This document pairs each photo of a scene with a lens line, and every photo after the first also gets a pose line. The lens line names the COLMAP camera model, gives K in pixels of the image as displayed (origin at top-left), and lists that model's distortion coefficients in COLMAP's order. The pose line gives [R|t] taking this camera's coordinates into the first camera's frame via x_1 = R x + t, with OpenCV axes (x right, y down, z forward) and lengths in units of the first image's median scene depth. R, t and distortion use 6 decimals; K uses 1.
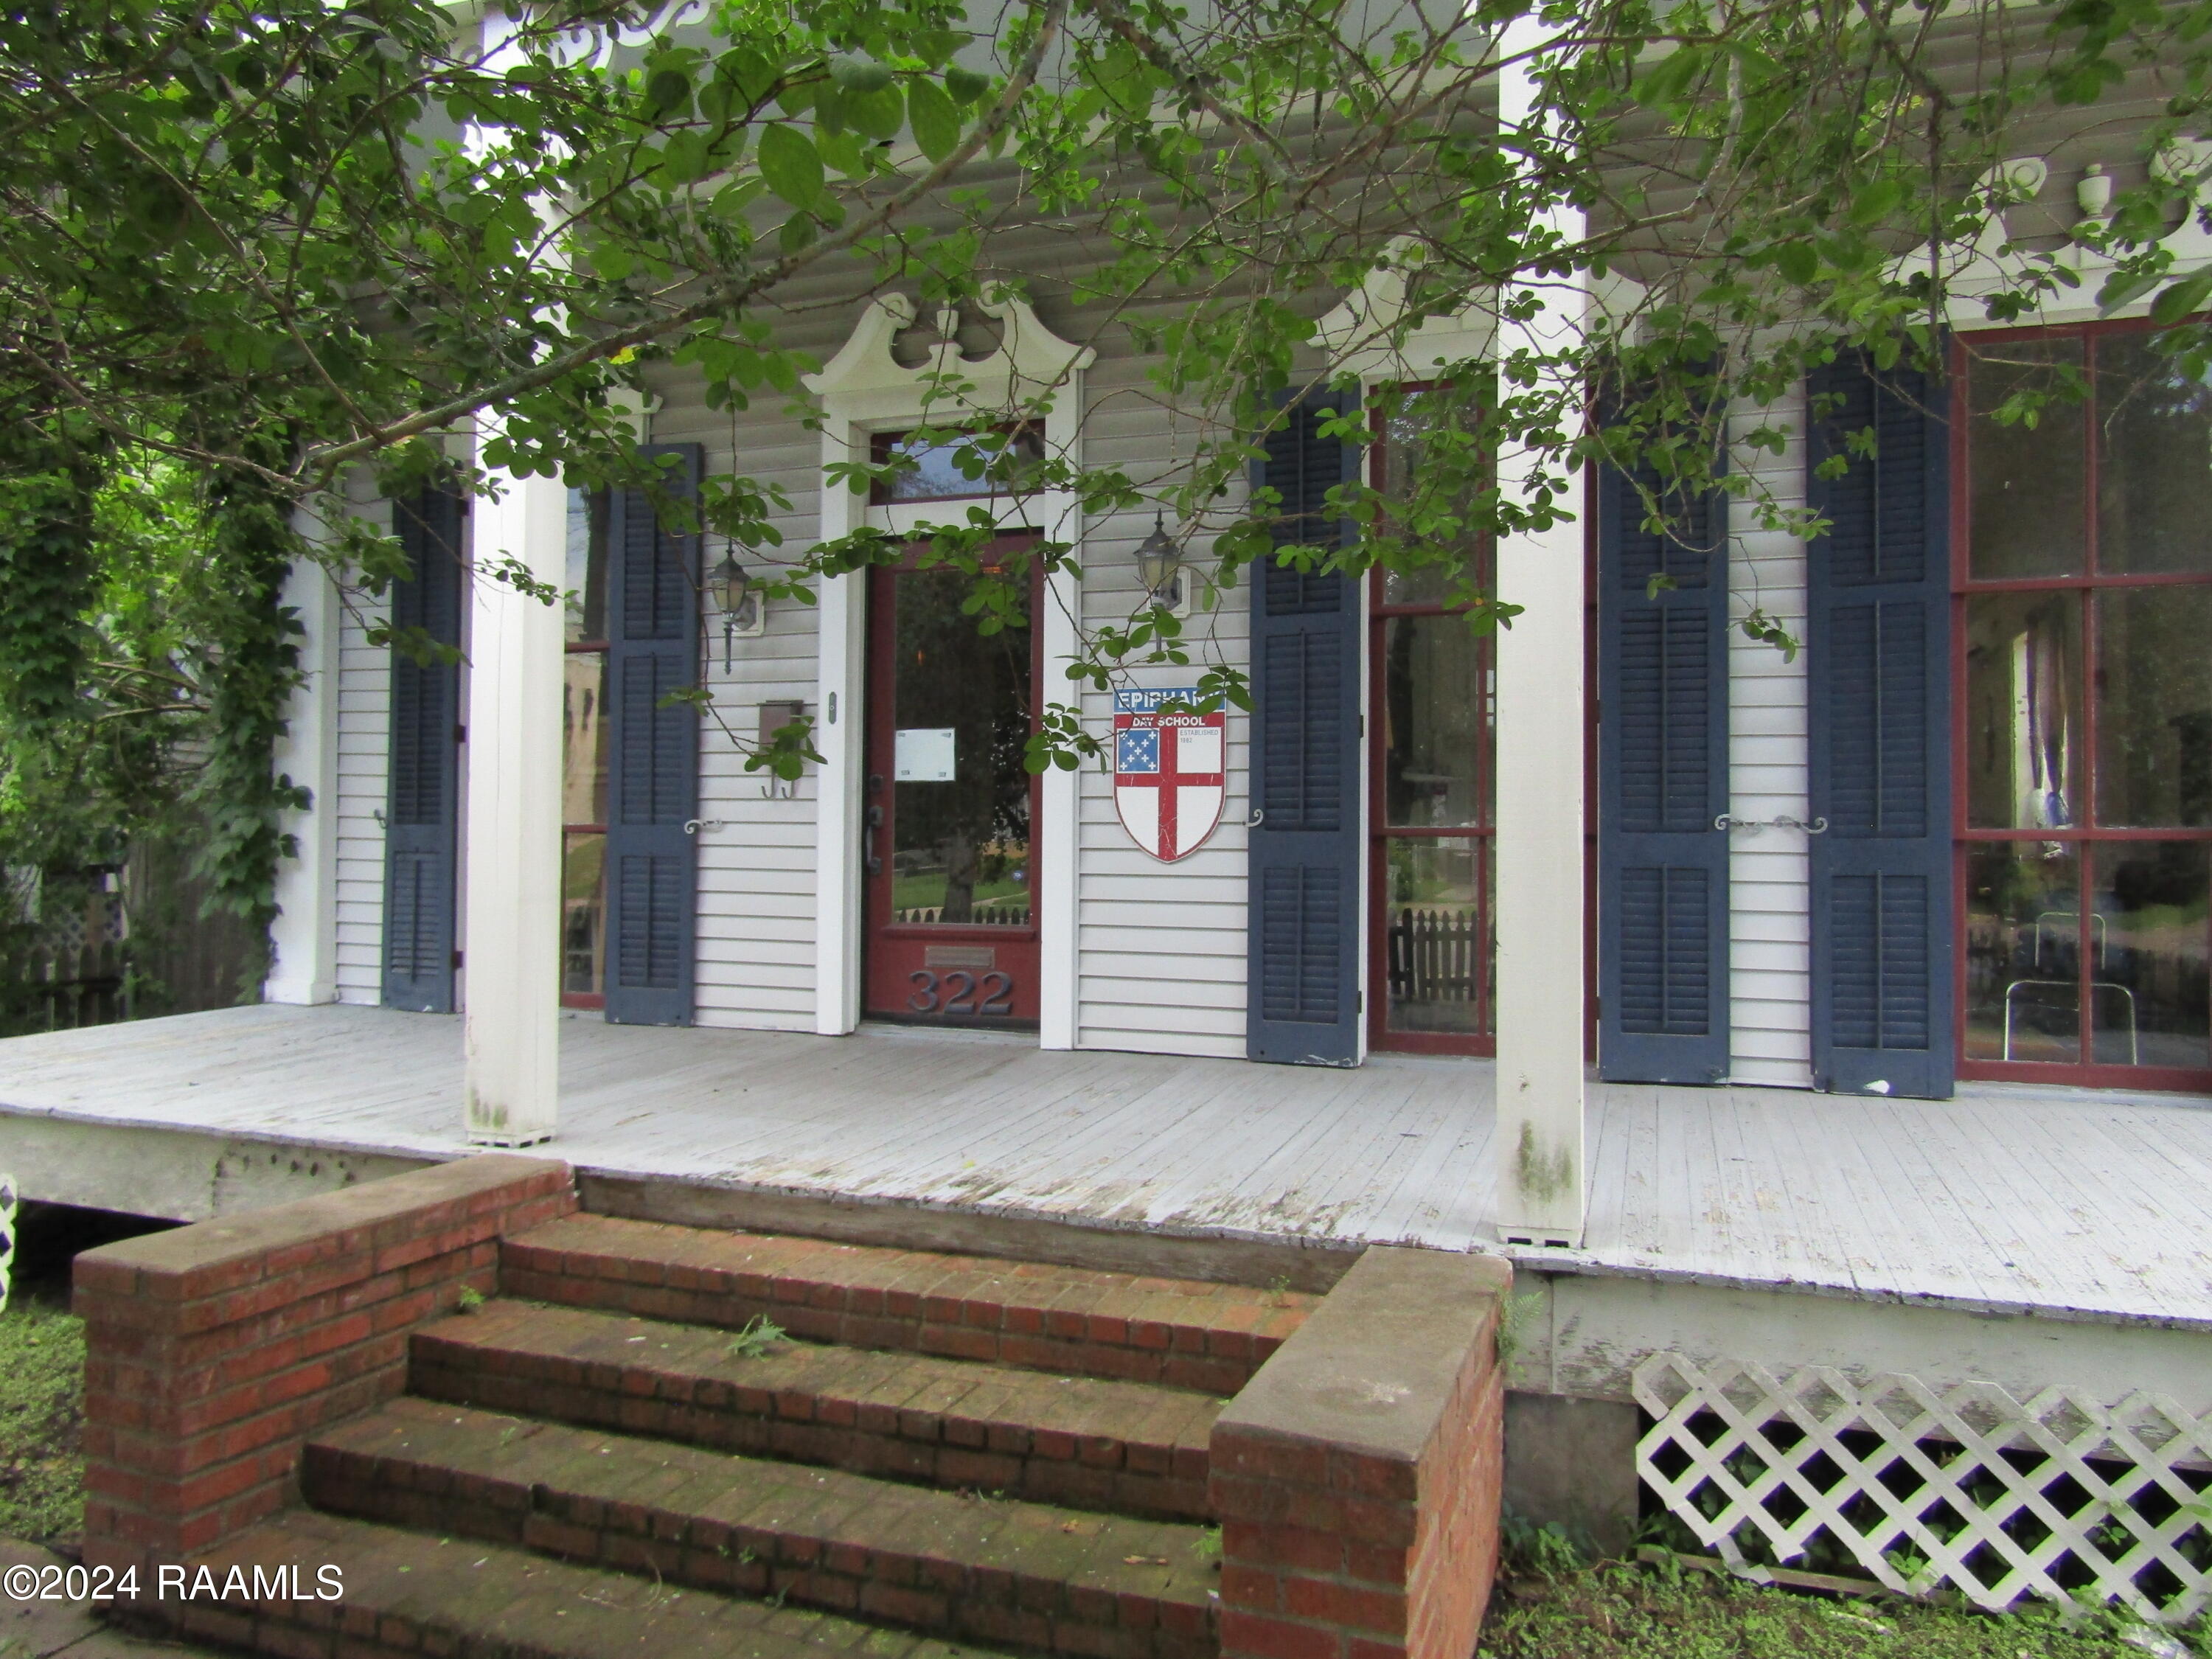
lens RADIAL K [[1529.3, 0, 1107.9], [0, 1529.3, 822.2], [0, 0, 1]] dist [-0.027703, -0.001354]
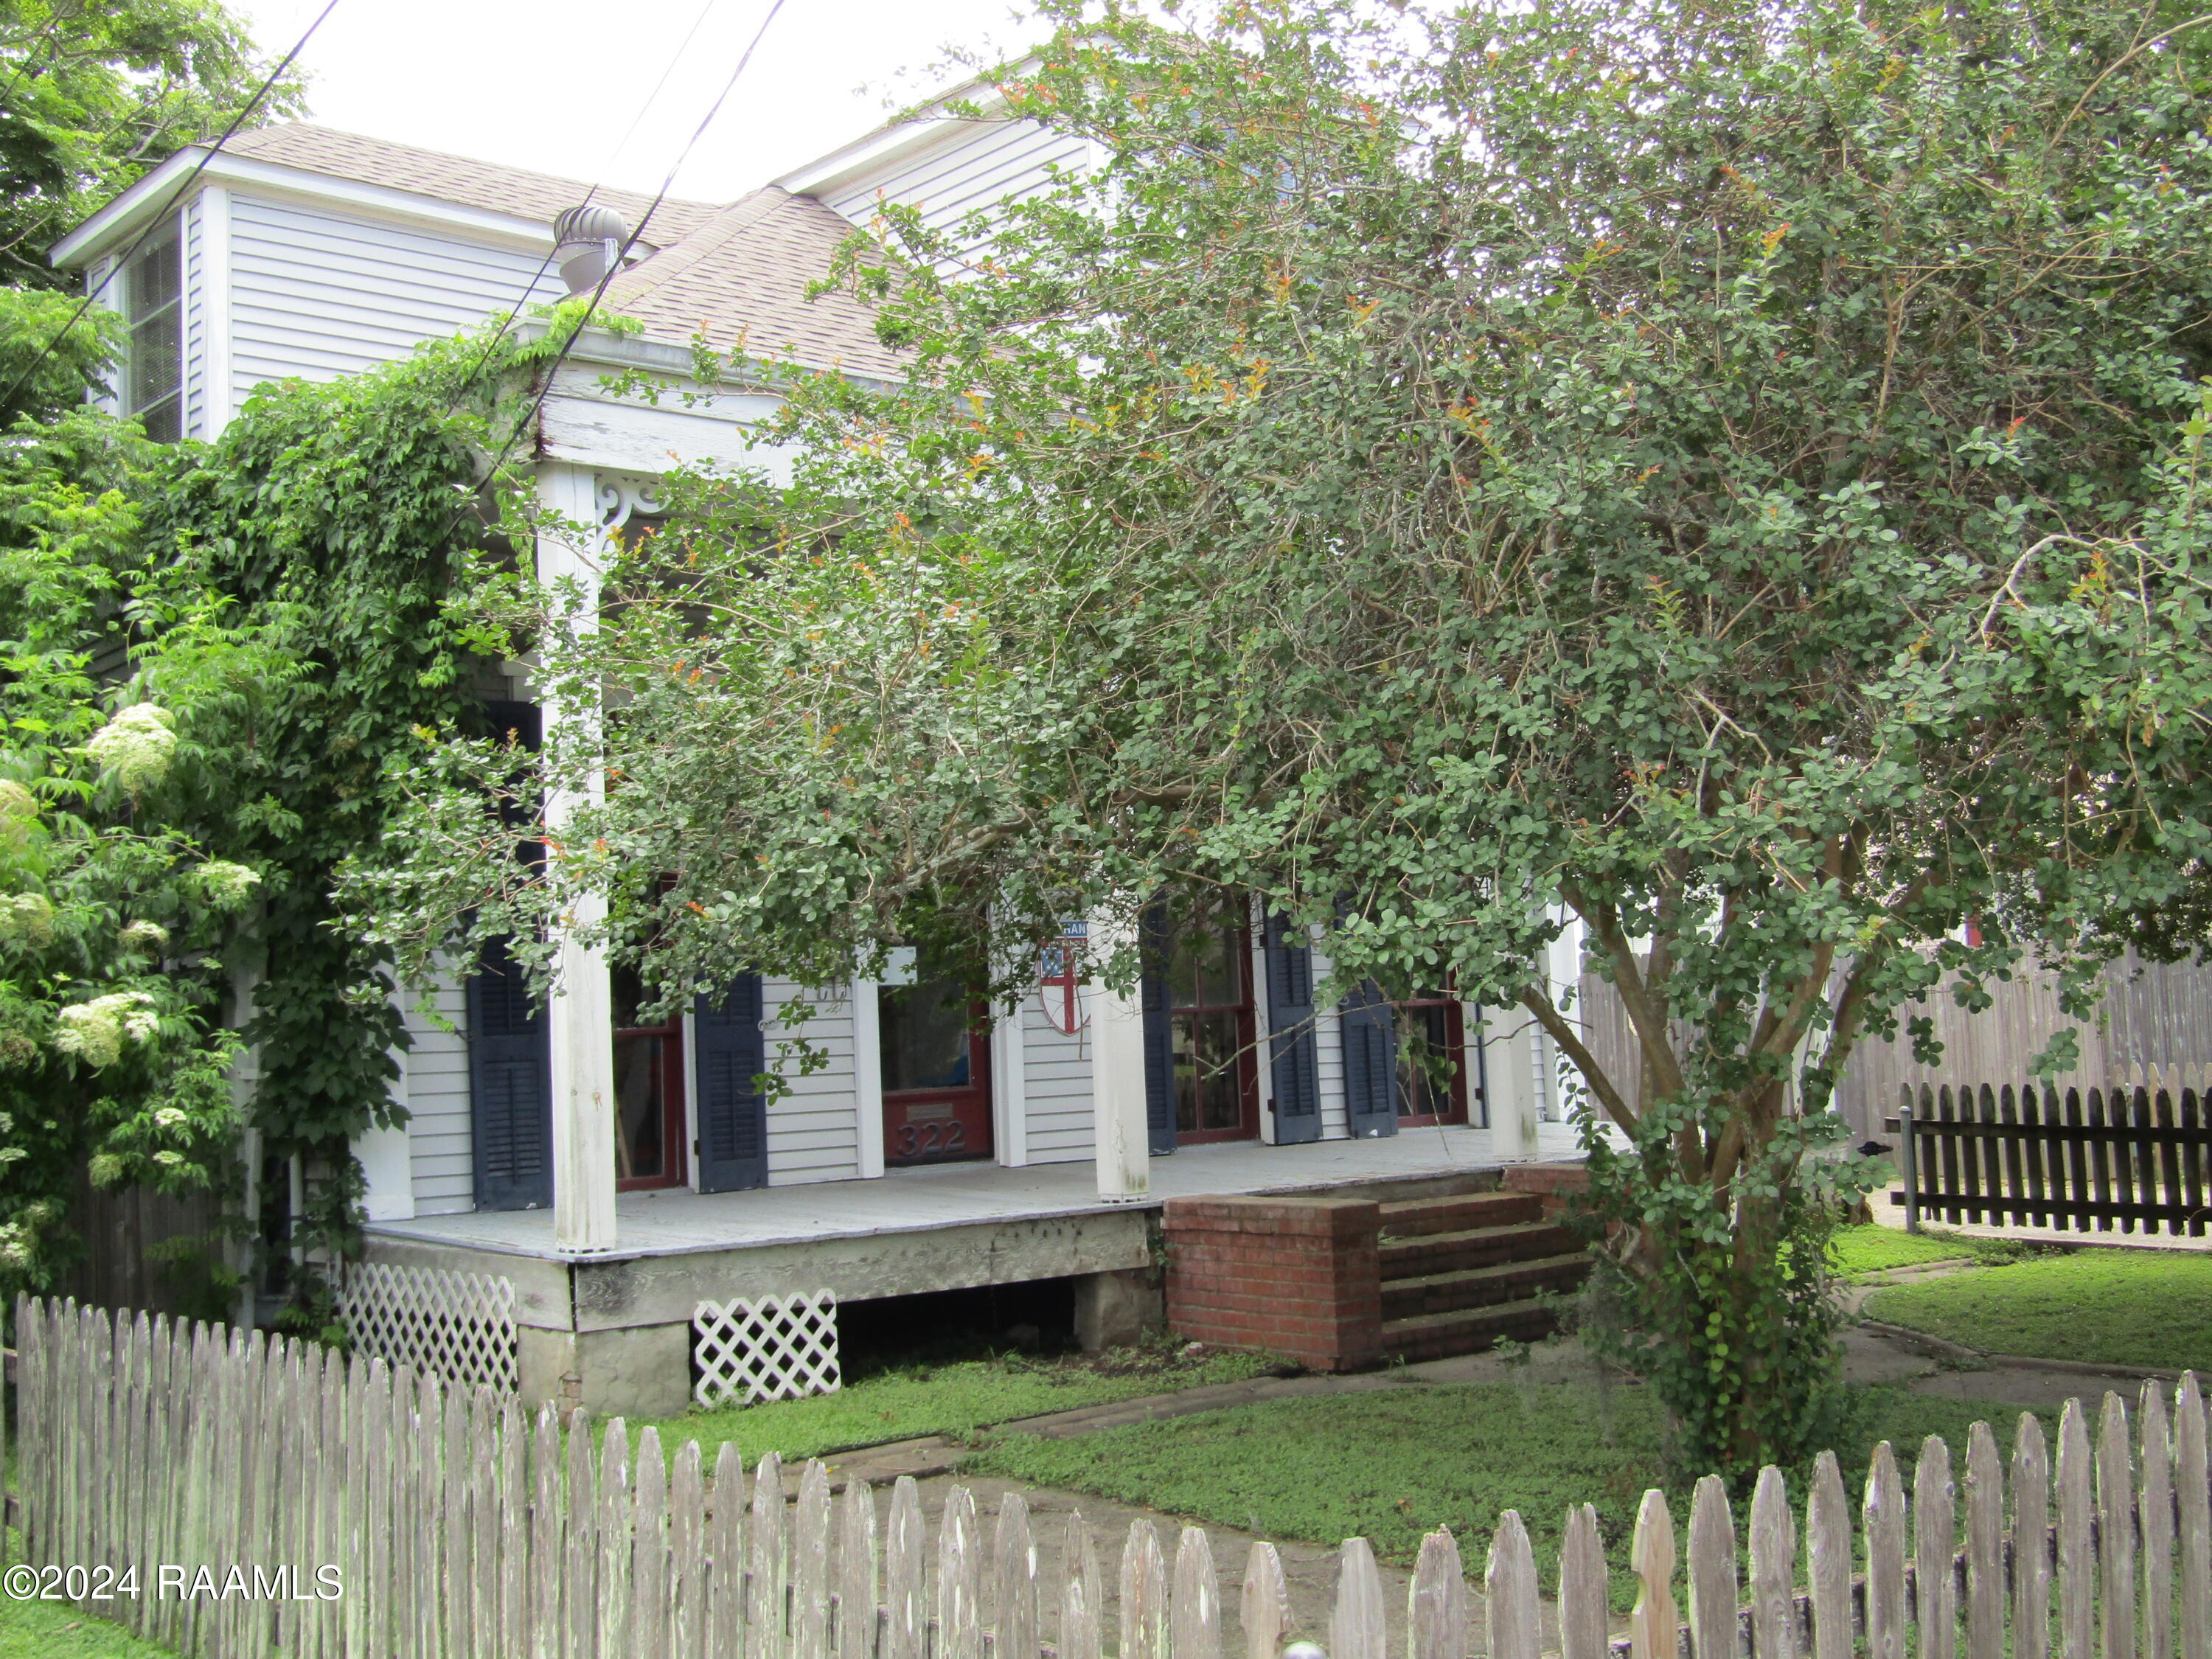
lens RADIAL K [[2532.0, 0, 1102.2], [0, 2532.0, 824.6], [0, 0, 1]] dist [0.128056, 0.000000]
pose [[0.526487, 0.031916, 0.849584, -2.004460], [0.027435, 0.998137, -0.054498, -0.042712], [-0.849741, 0.052001, 0.524630, -0.356730]]
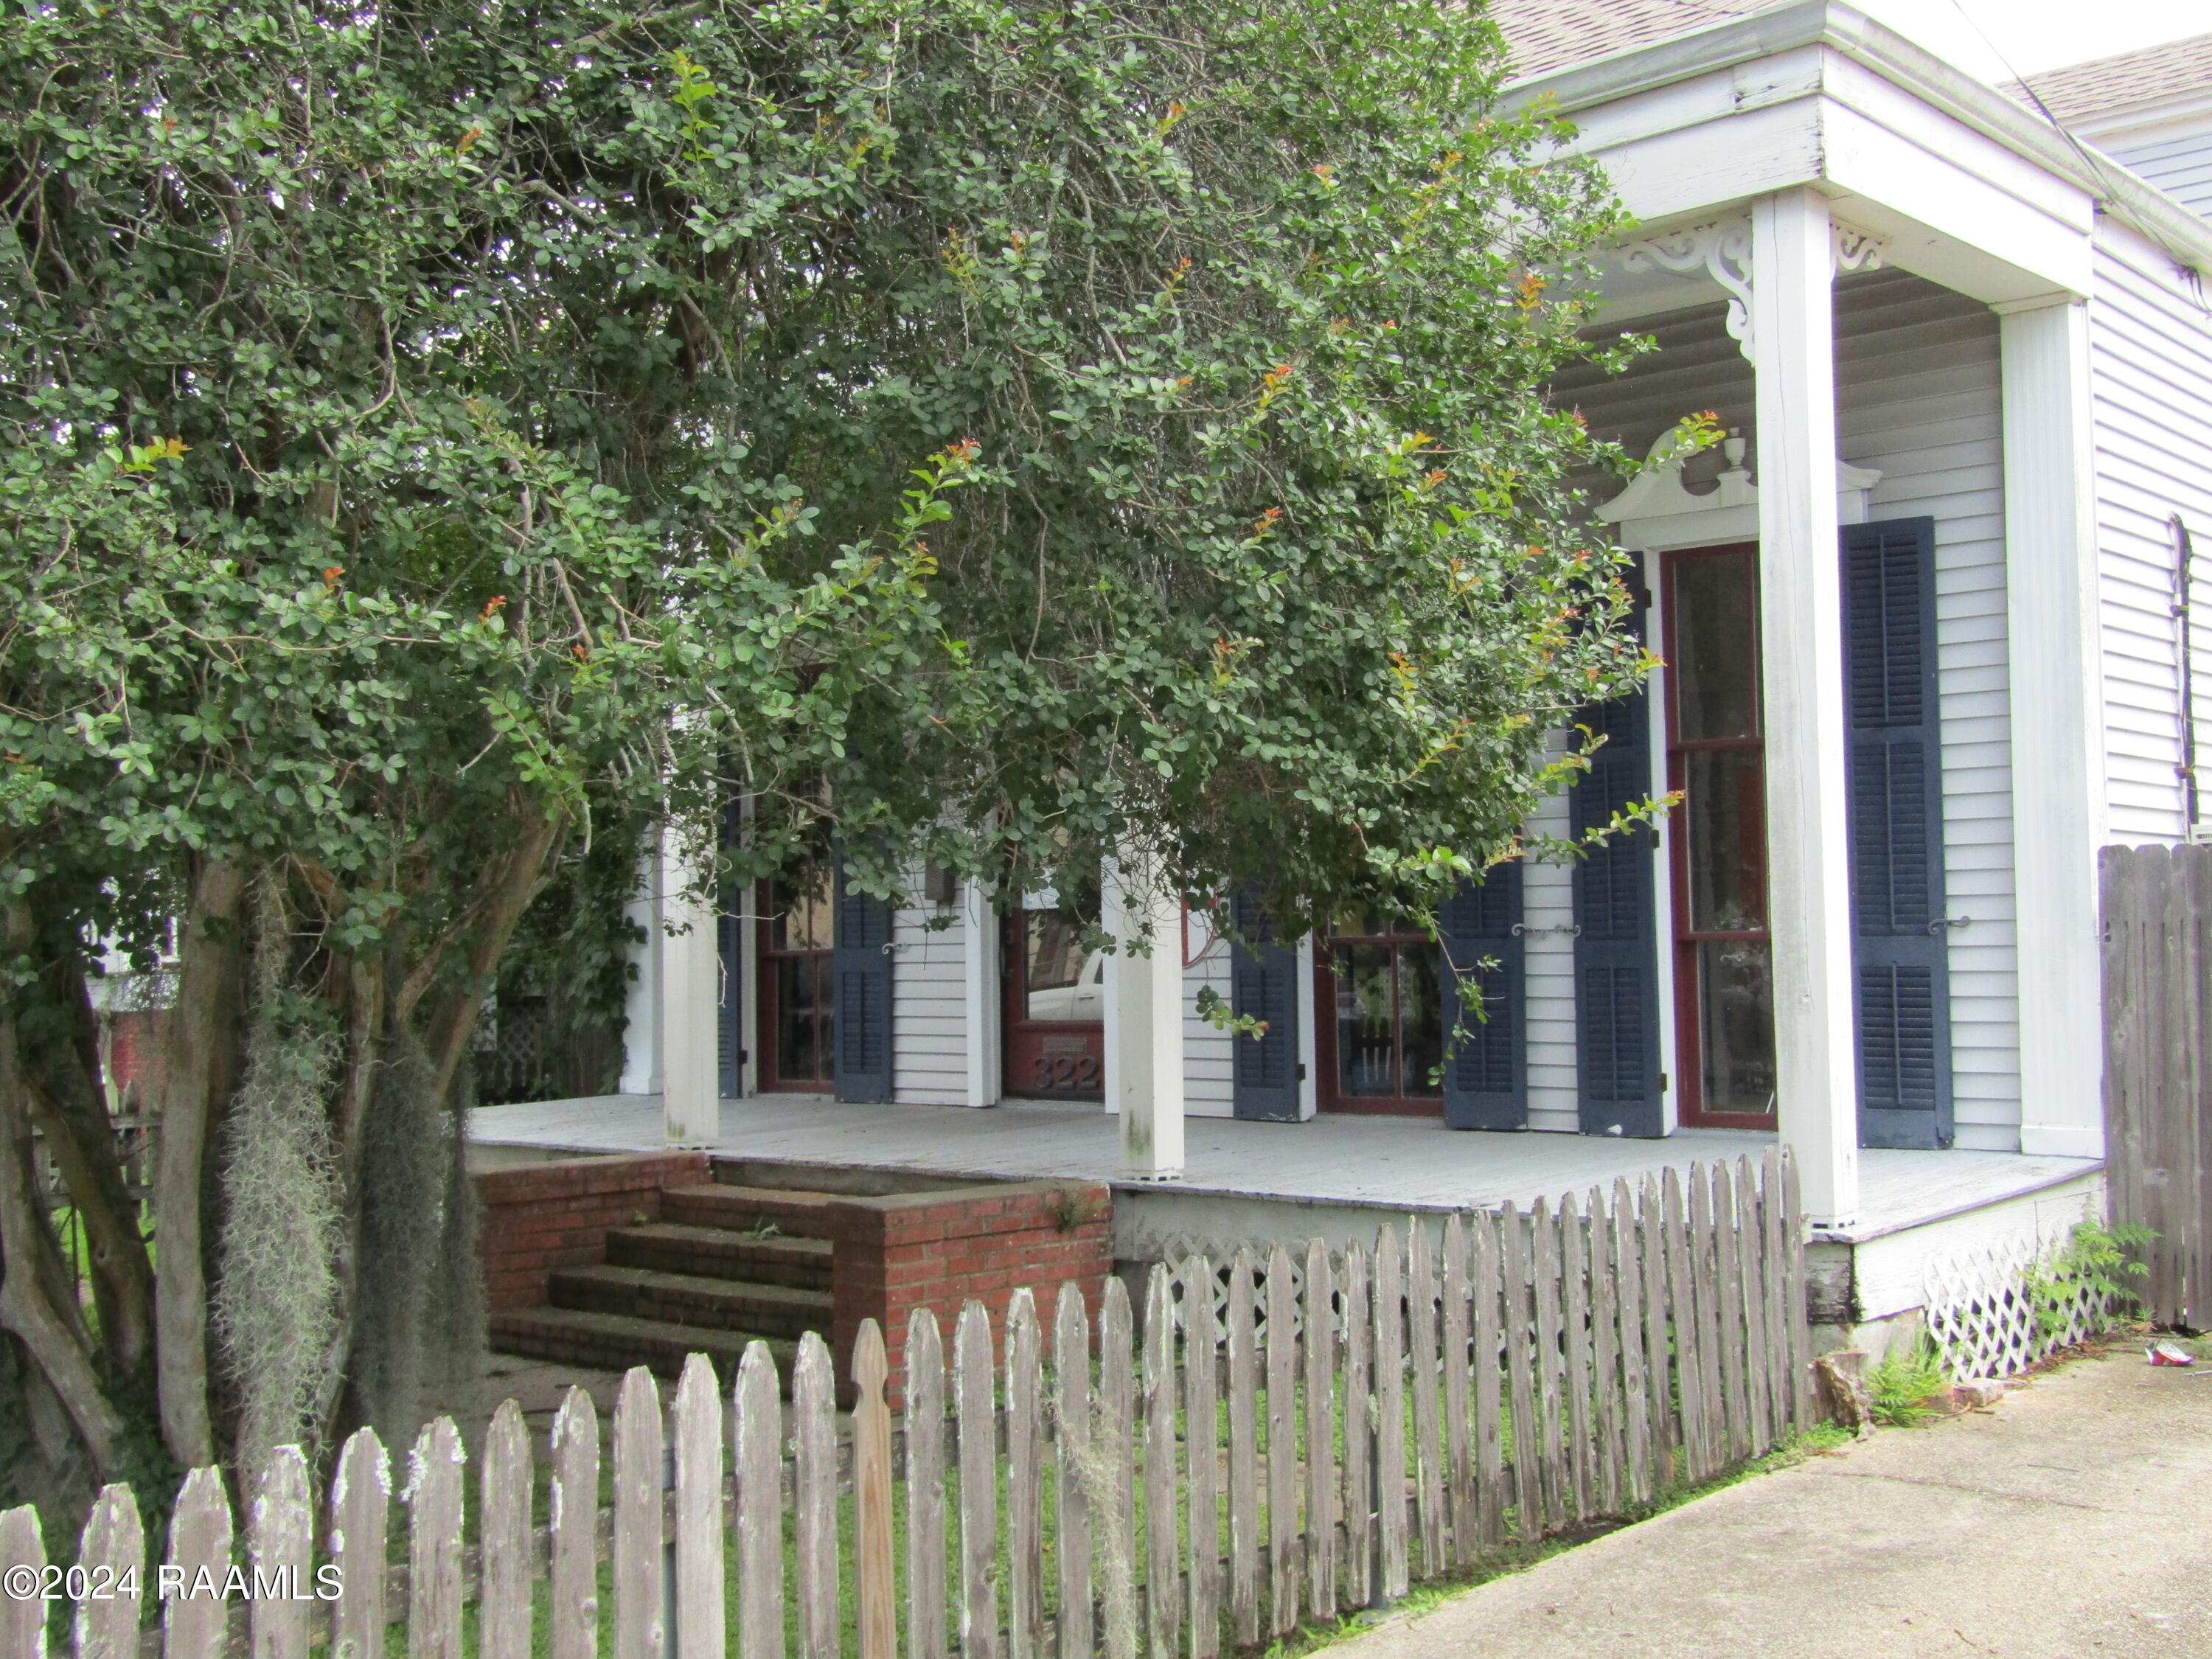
lens RADIAL K [[2532.0, 0, 1107.7], [0, 2532.0, 827.2], [0, 0, 1]] dist [0.128056, 0.000000]
pose [[0.920008, -0.044750, -0.389336, 0.790505], [0.032158, 0.998729, -0.038803, -0.011932], [0.390577, 0.023178, 0.920278, -0.975579]]
